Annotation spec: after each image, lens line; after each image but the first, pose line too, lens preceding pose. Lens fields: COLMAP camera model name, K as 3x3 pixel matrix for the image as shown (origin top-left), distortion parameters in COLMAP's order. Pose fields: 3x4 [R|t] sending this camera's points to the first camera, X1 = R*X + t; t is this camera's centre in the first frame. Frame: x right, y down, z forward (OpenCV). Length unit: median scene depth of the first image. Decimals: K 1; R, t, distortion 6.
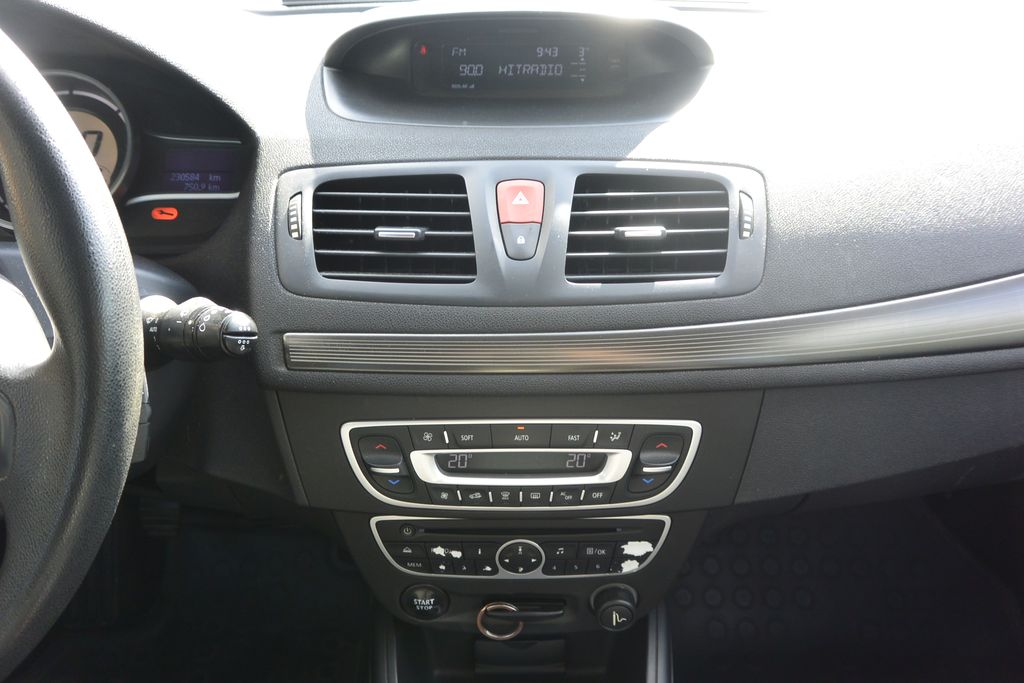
lens RADIAL K [[789.2, 0, 509.9], [0, 789.2, 343.8], [0, 0, 1]] dist [-0.013236, 0.030327]
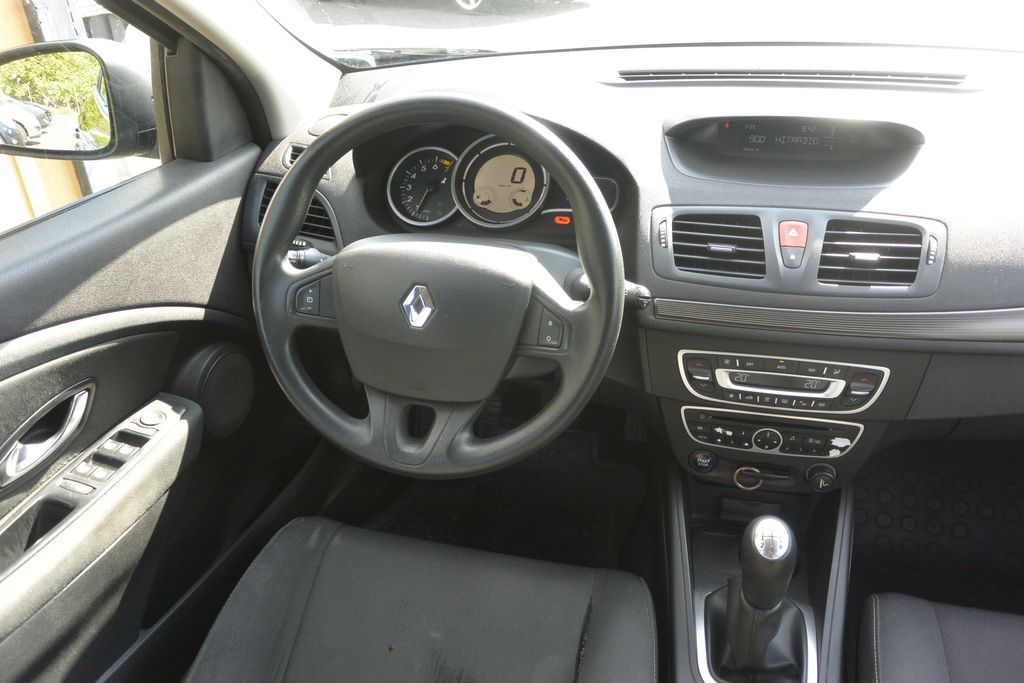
lens RADIAL K [[789.2, 0, 505.6], [0, 789.2, 343.2], [0, 0, 1]] dist [-0.013236, 0.030327]
pose [[0.971939, 0.092602, -0.216240, -0.197463], [-0.082529, 0.995060, 0.055176, 0.016865], [0.220281, -0.035782, 0.974780, -0.820146]]
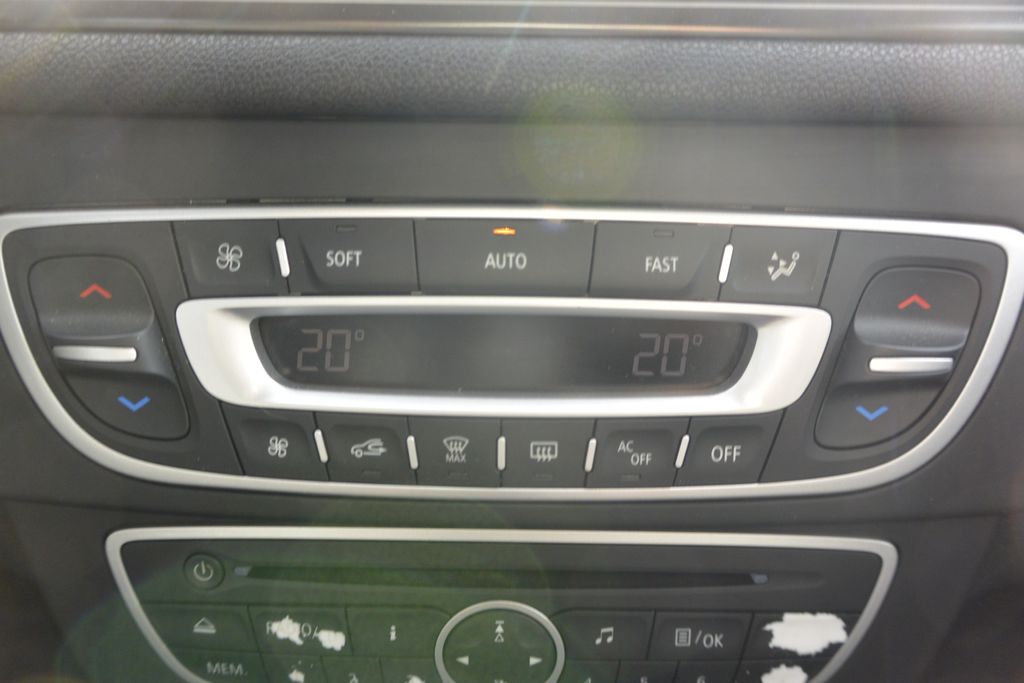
lens RADIAL K [[789.2, 0, 507.4], [0, 789.2, 339.4], [0, 0, 1]] dist [-0.013236, 0.030327]
pose [[0.999829, 0.018459, -0.000731, 0.015151], [-0.018333, 0.986599, -0.162132, 0.192684], [-0.002272, 0.162118, 0.986769, 0.629373]]
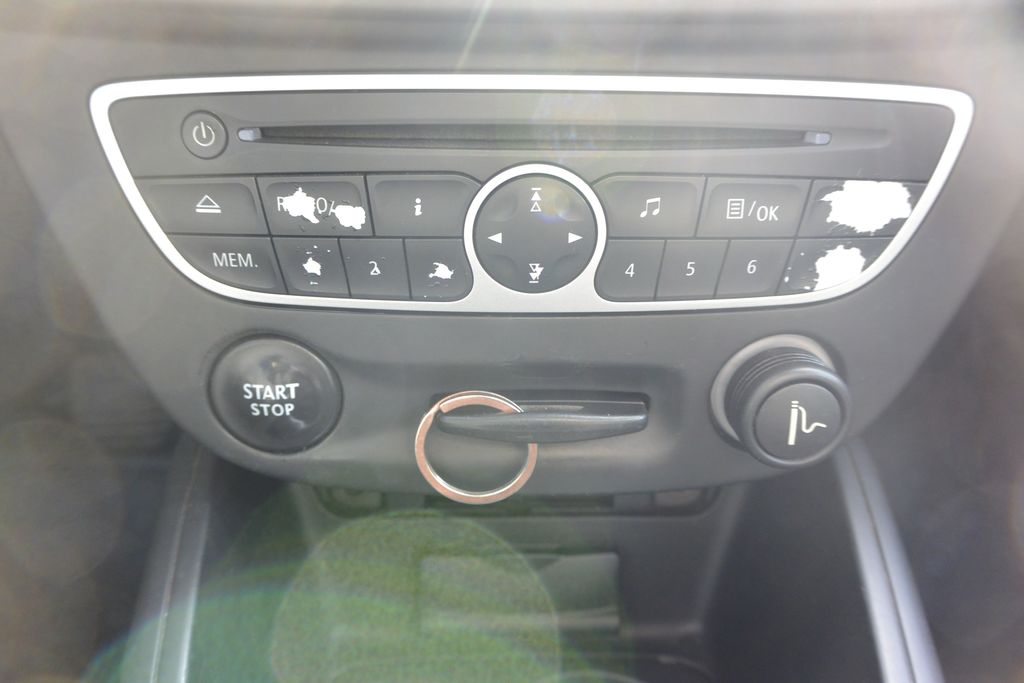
lens RADIAL K [[789.2, 0, 510.1], [0, 789.2, 342.3], [0, 0, 1]] dist [-0.013236, 0.030327]
pose [[0.999630, 0.004166, 0.026862, -0.007490], [-0.002575, 0.998256, -0.058984, 0.358204], [-0.027060, 0.058893, 0.997897, 0.688513]]
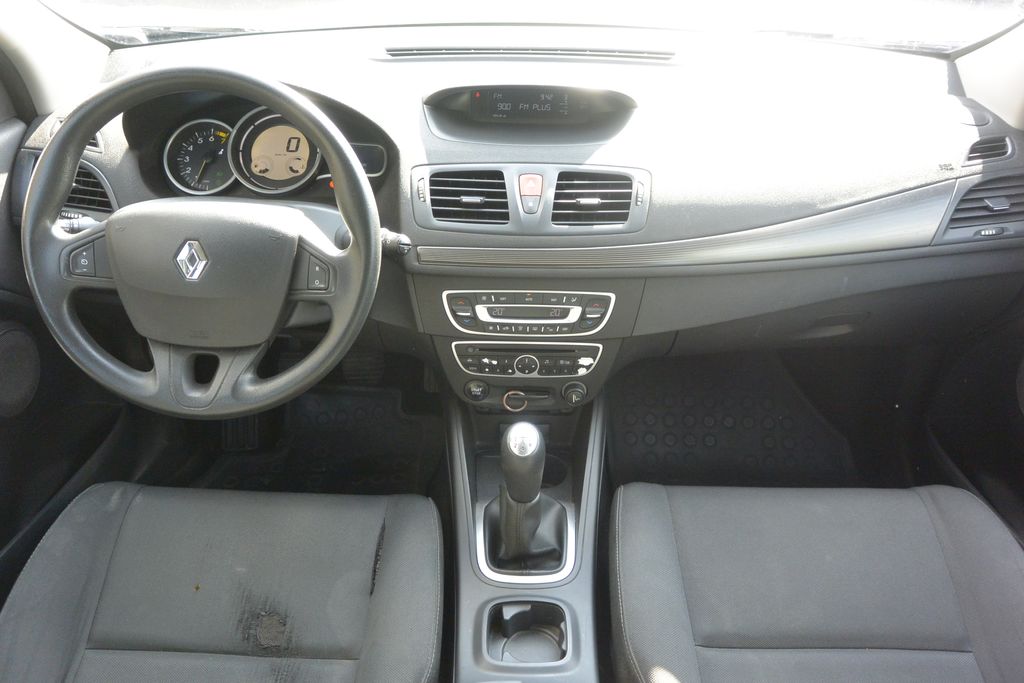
lens RADIAL K [[789.2, 0, 508.1], [0, 789.2, 341.7], [0, 0, 1]] dist [-0.013236, 0.030327]
pose [[0.999806, 0.019421, -0.003264, -0.029397], [-0.019197, 0.998101, 0.058532, 0.102719], [0.004395, -0.058458, 0.998280, -1.024704]]
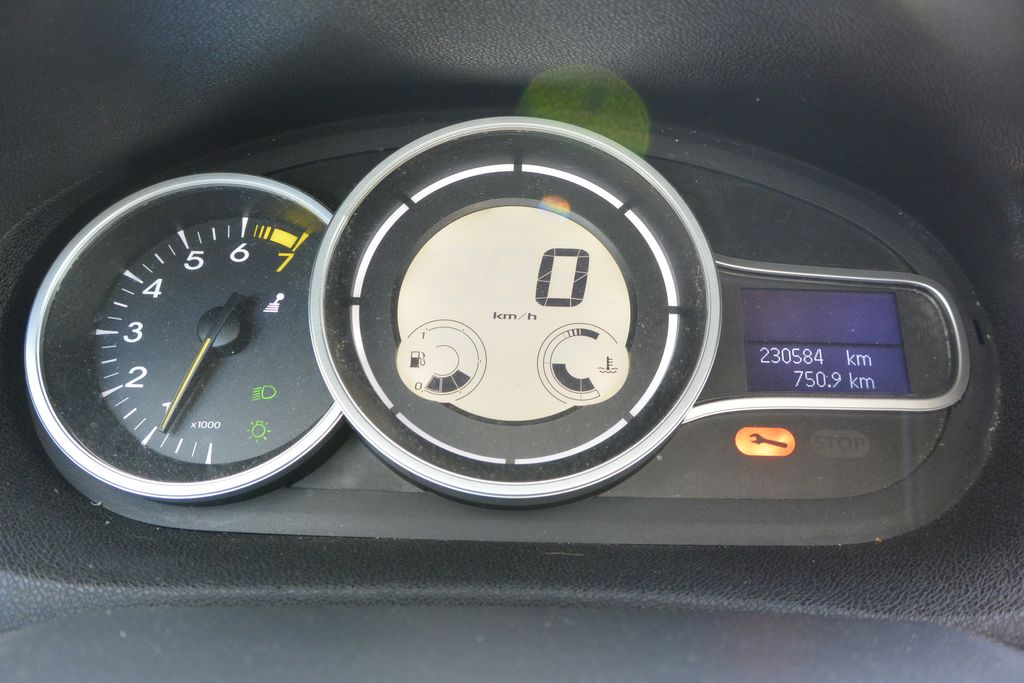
lens RADIAL K [[789.2, 0, 505.0], [0, 789.2, 335.1], [0, 0, 1]] dist [-0.013236, 0.030327]
pose [[0.999750, 0.022256, 0.001986, -0.695048], [-0.021830, 0.991819, -0.125769, -0.197850], [-0.004769, 0.125694, 0.992058, 0.672797]]
